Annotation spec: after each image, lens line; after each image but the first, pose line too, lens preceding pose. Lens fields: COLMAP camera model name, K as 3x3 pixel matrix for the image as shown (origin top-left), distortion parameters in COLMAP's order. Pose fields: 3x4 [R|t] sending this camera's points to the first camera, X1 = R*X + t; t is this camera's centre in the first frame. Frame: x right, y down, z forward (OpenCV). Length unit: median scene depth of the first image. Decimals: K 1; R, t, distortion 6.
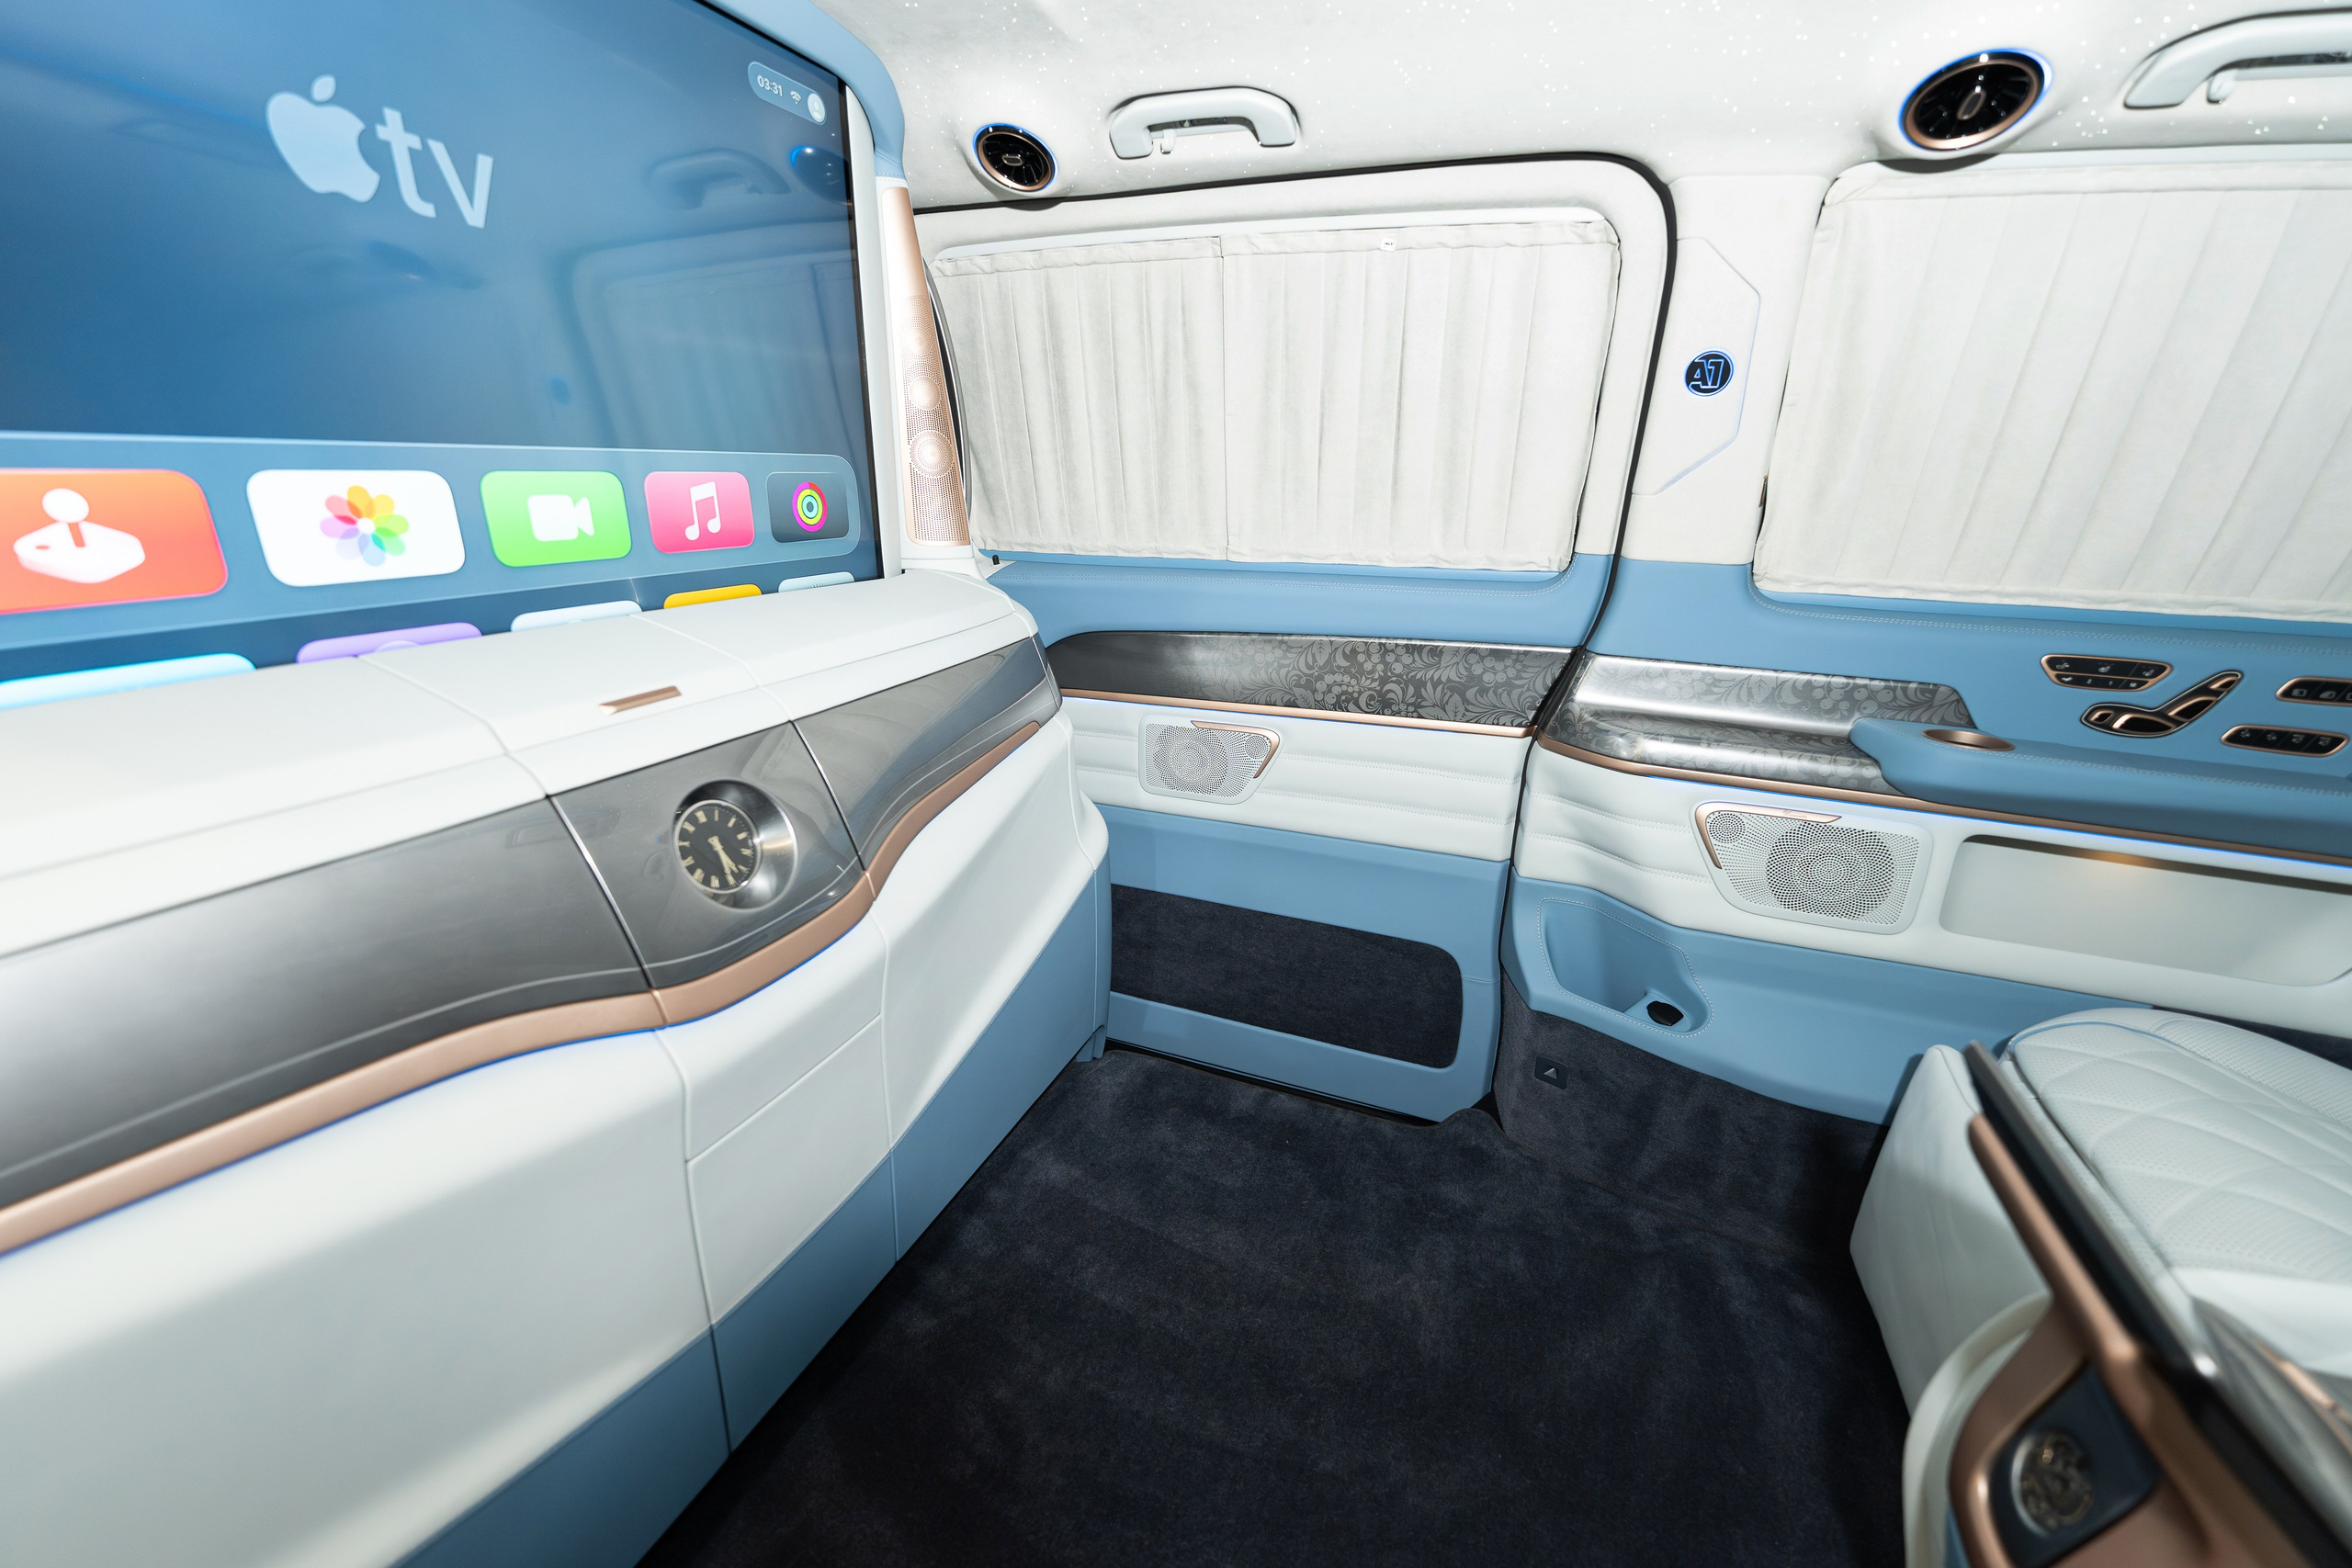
lens RADIAL K [[929.7, 0, 1175.7], [0, 929.7, 783.3], [0, 0, 1]] dist [-0.002964, 0.000094]
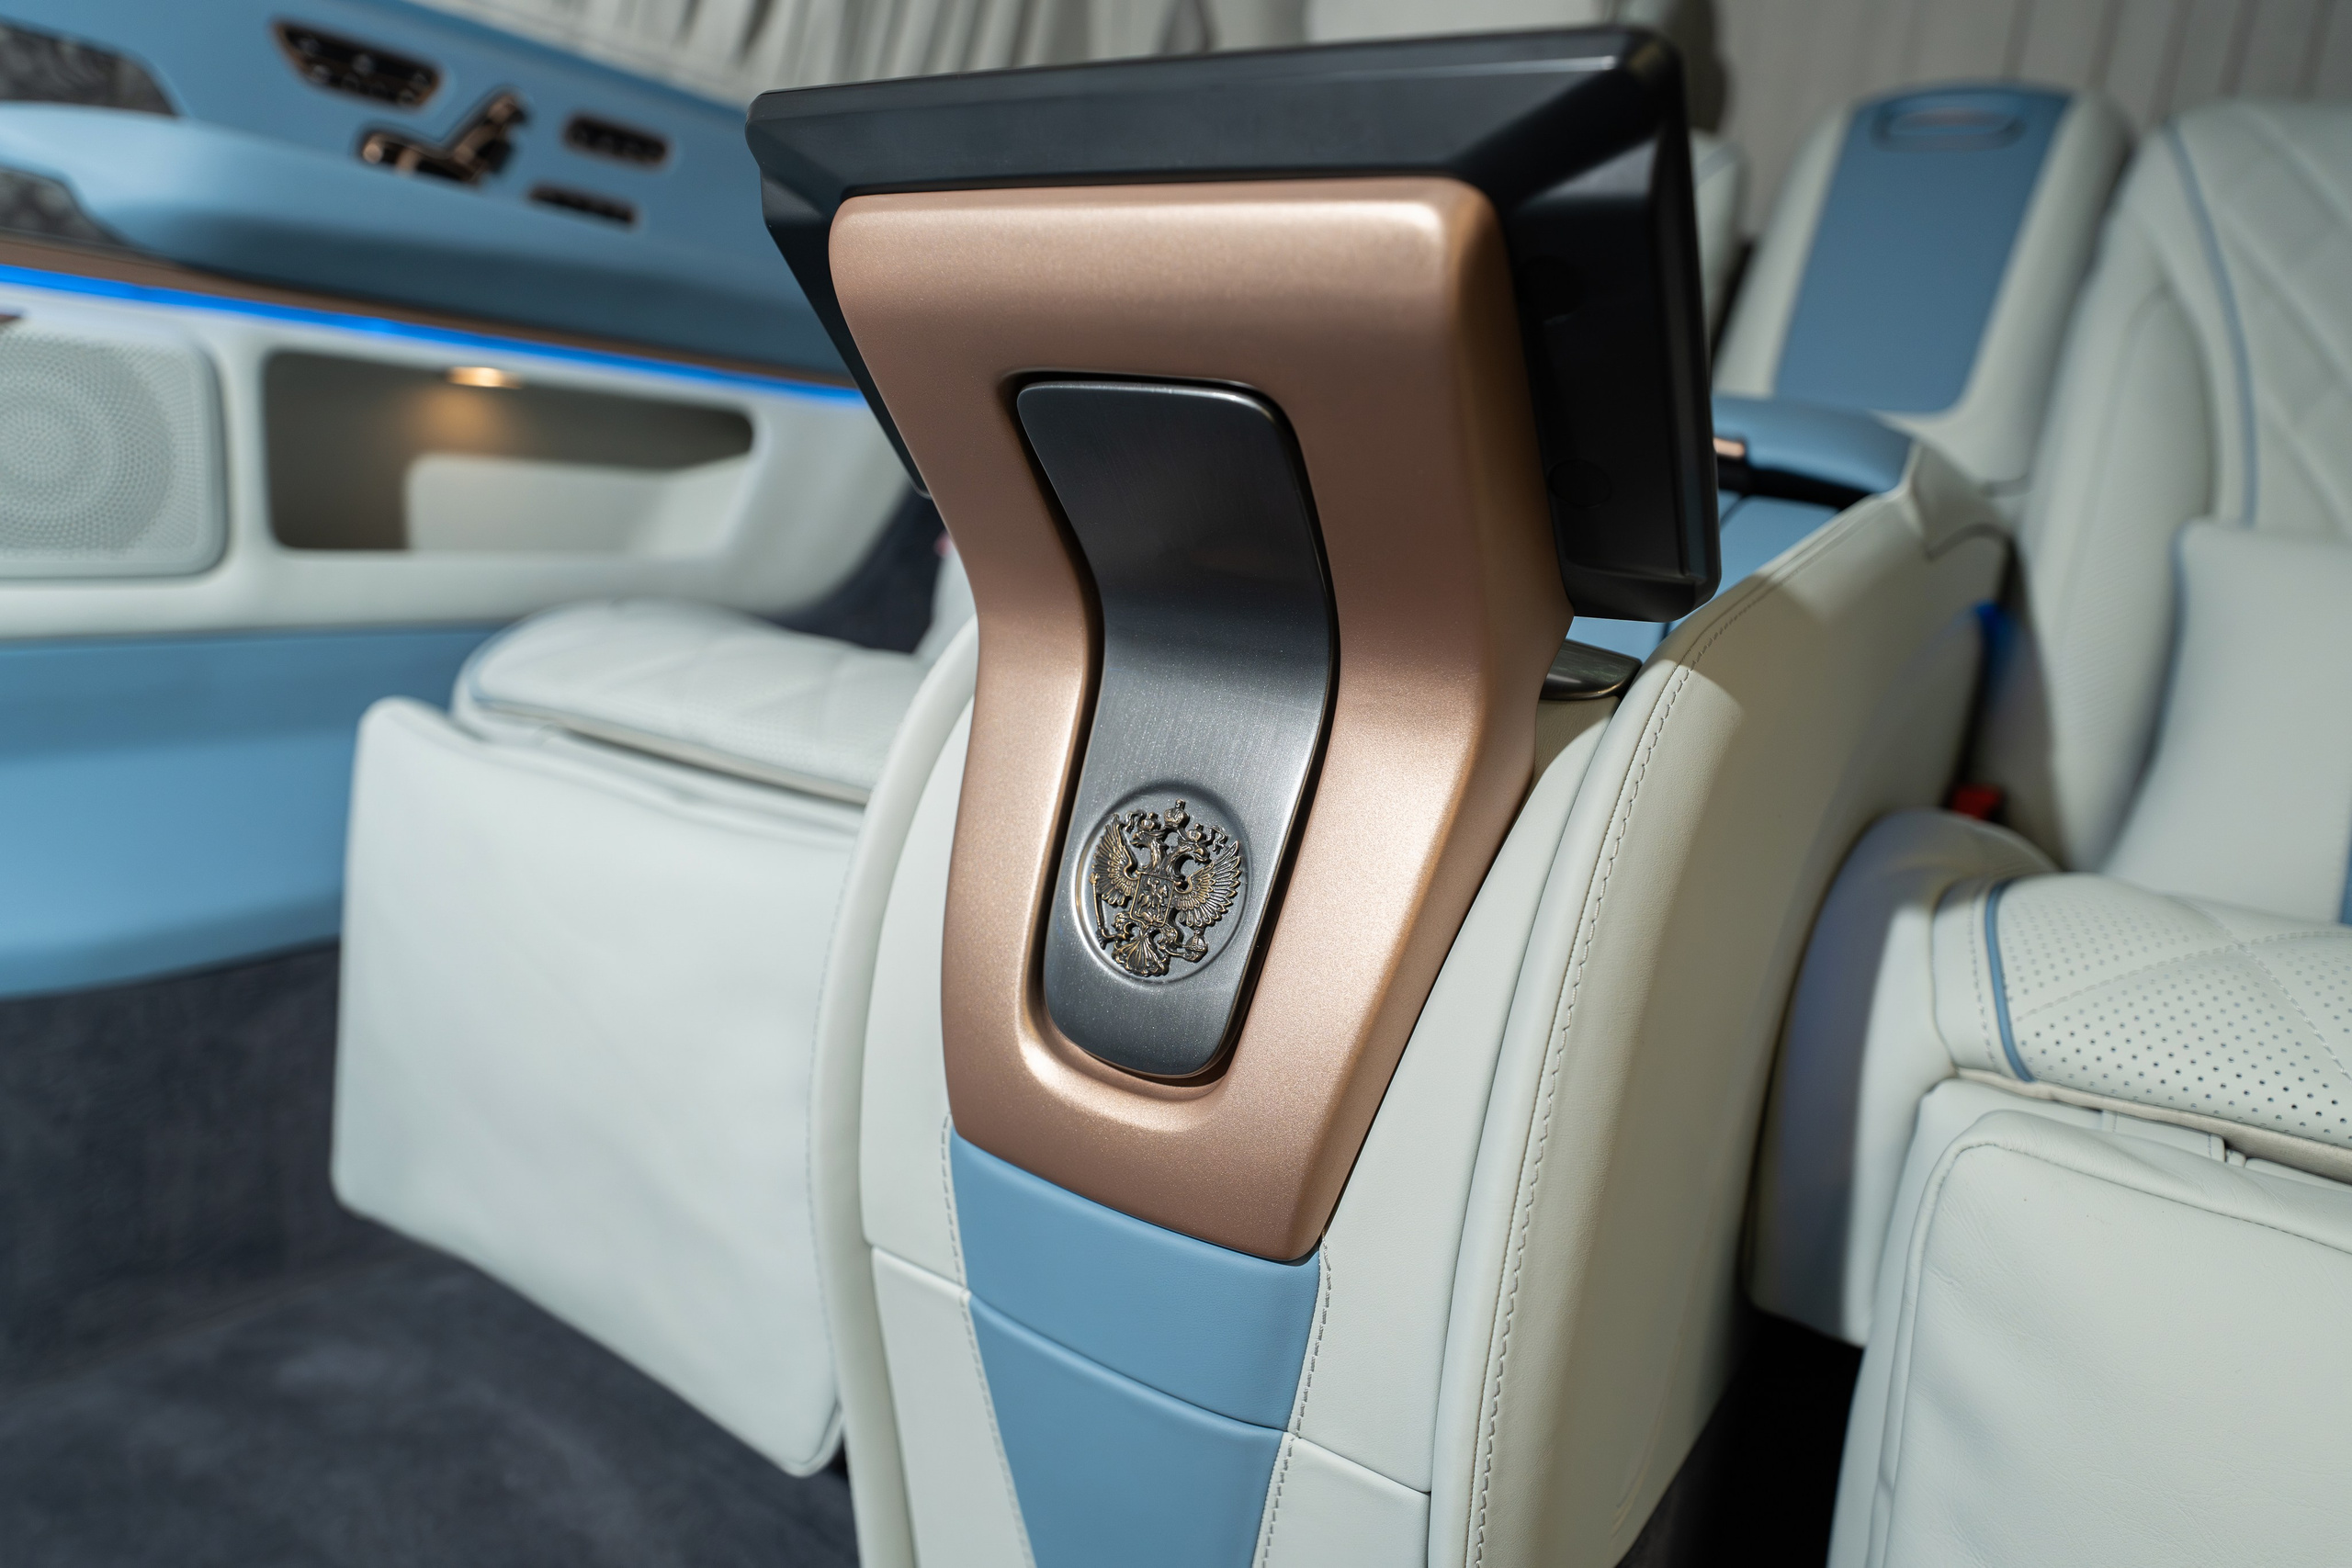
lens RADIAL K [[1530.5, 0, 1173.3], [0, 1530.5, 789.6], [0, 0, 1]] dist [0.001104, -0.000735]
pose [[0.178150, -0.193959, 0.964698, 0.069078], [0.225498, 0.962338, 0.151843, 0.254440], [-0.957817, 0.190486, 0.215178, 0.351489]]
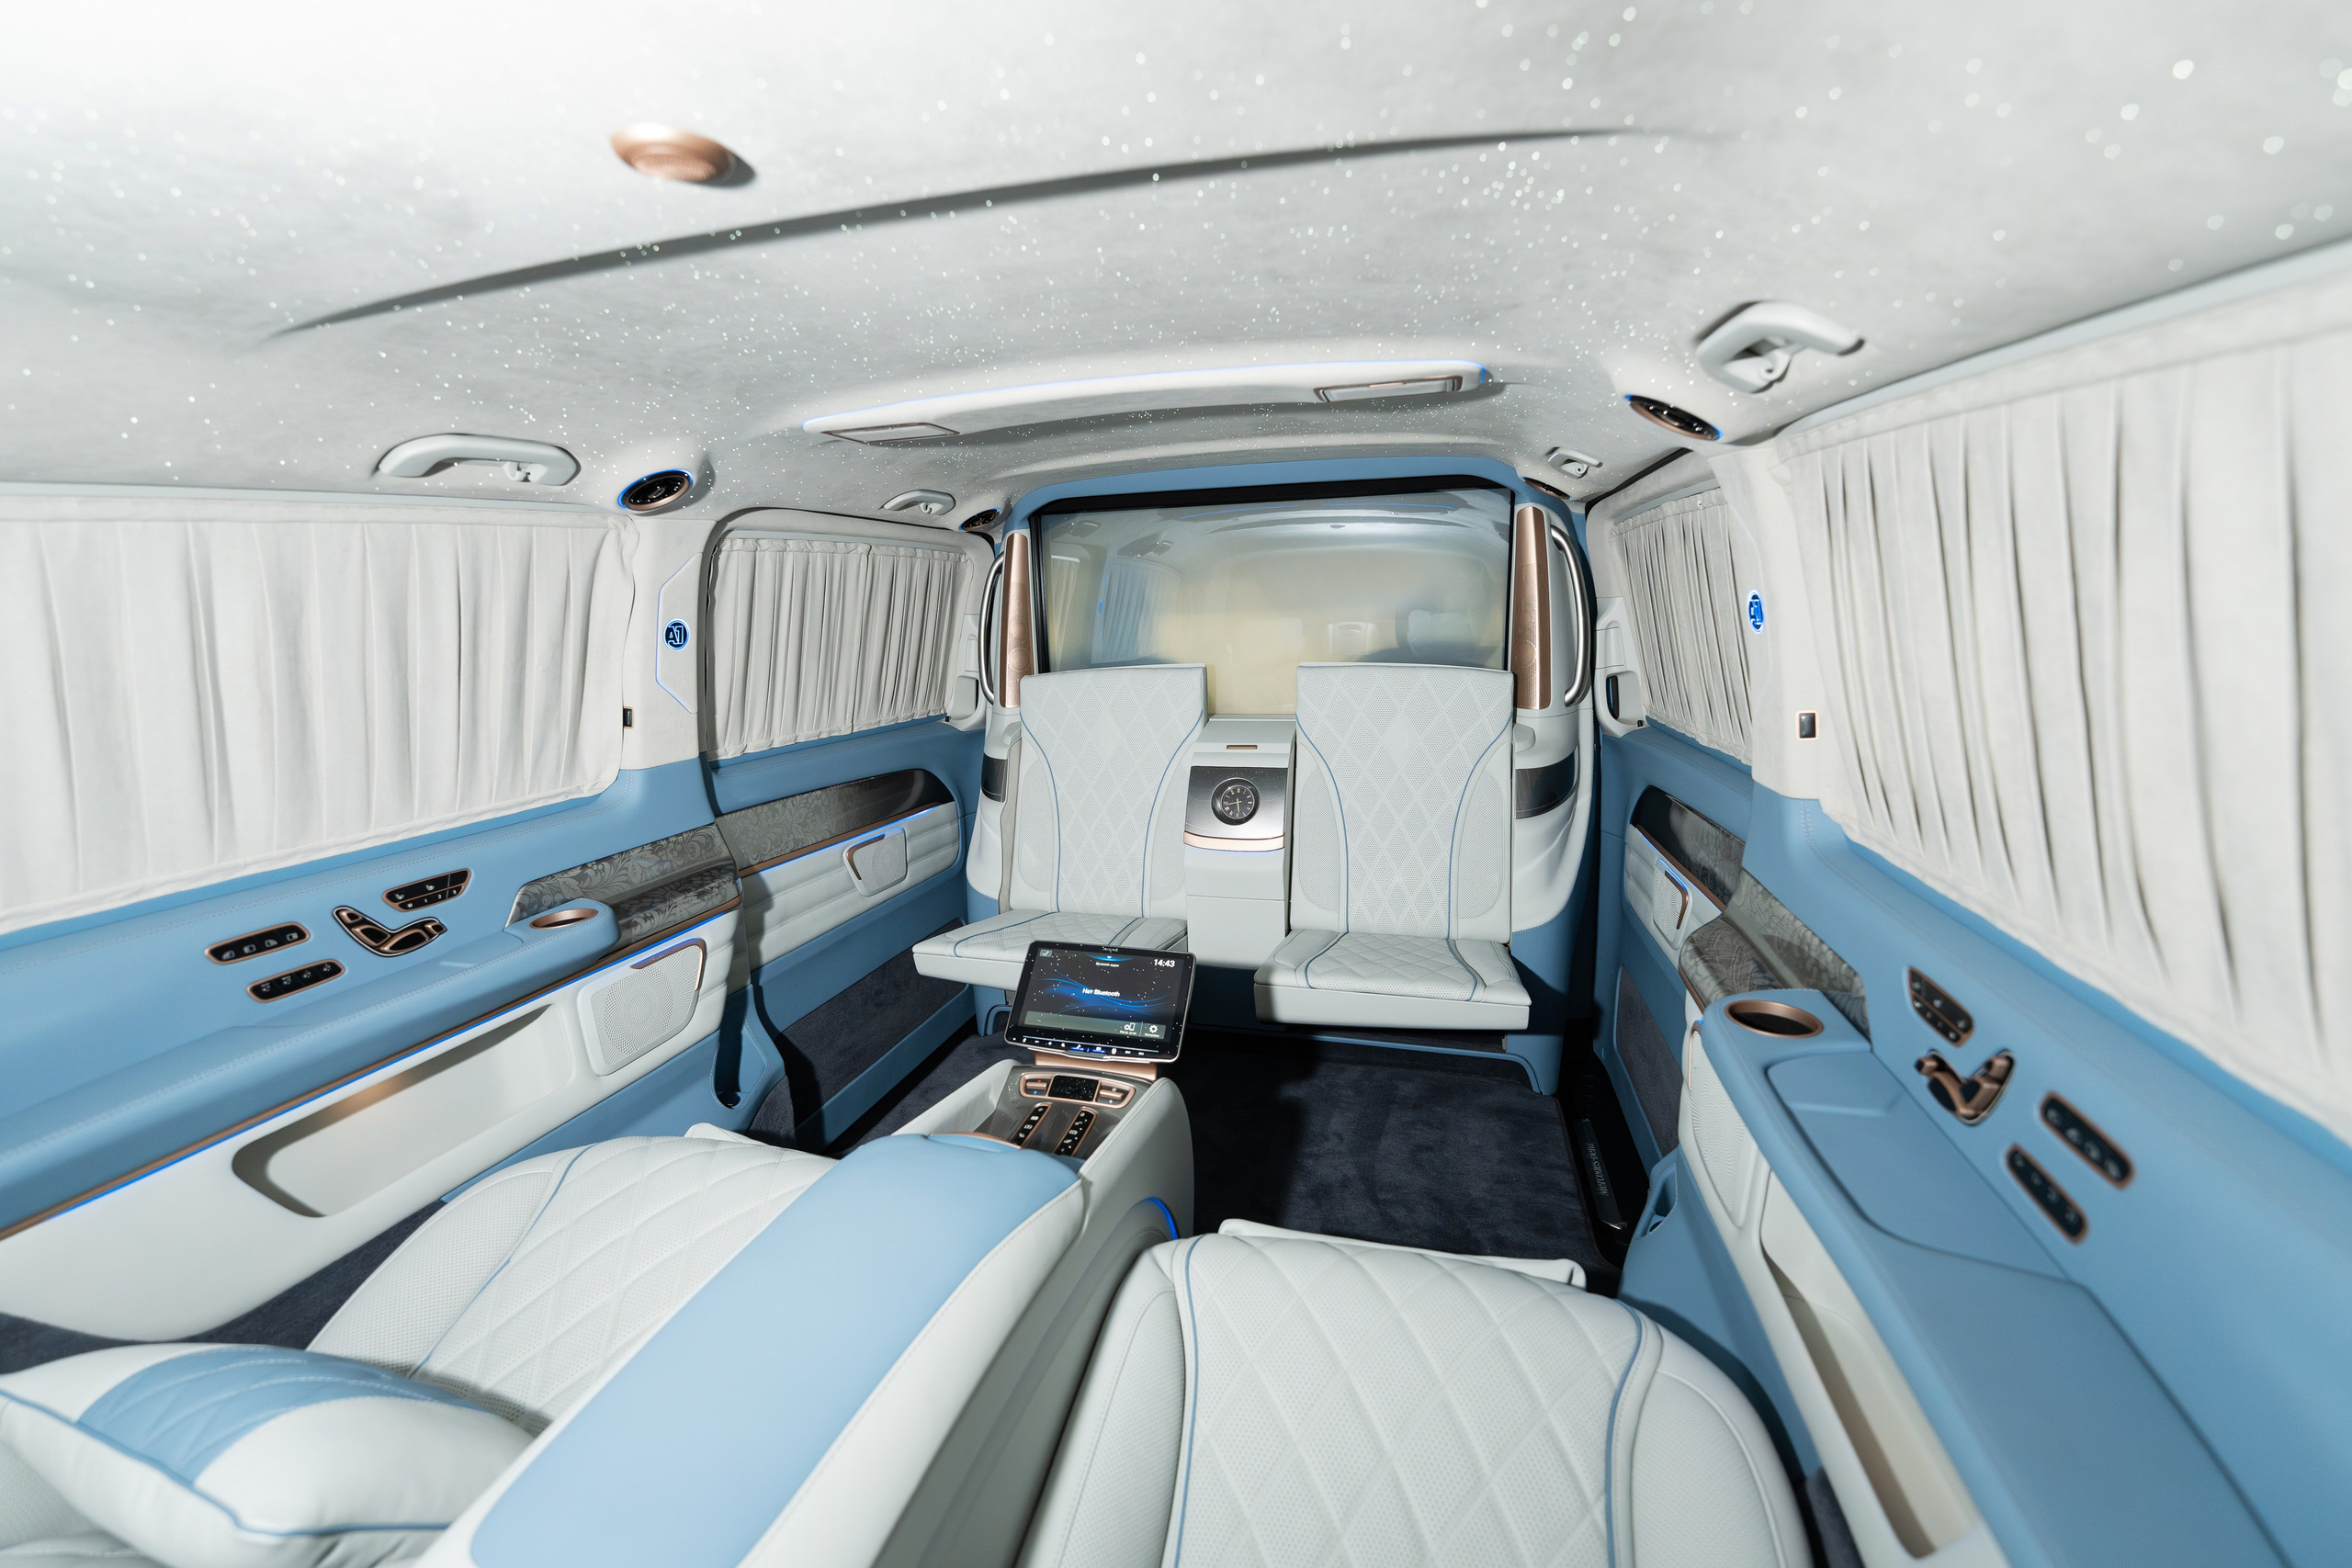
lens RADIAL K [[929.7, 0, 1172.4], [0, 929.7, 783.5], [0, 0, 1]] dist [-0.002964, 0.000094]
pose [[0.116163, 0.165125, -0.979408, 1.445418], [-0.290159, 0.948709, 0.125535, -0.182242], [0.949902, 0.269602, 0.158117, 0.239070]]
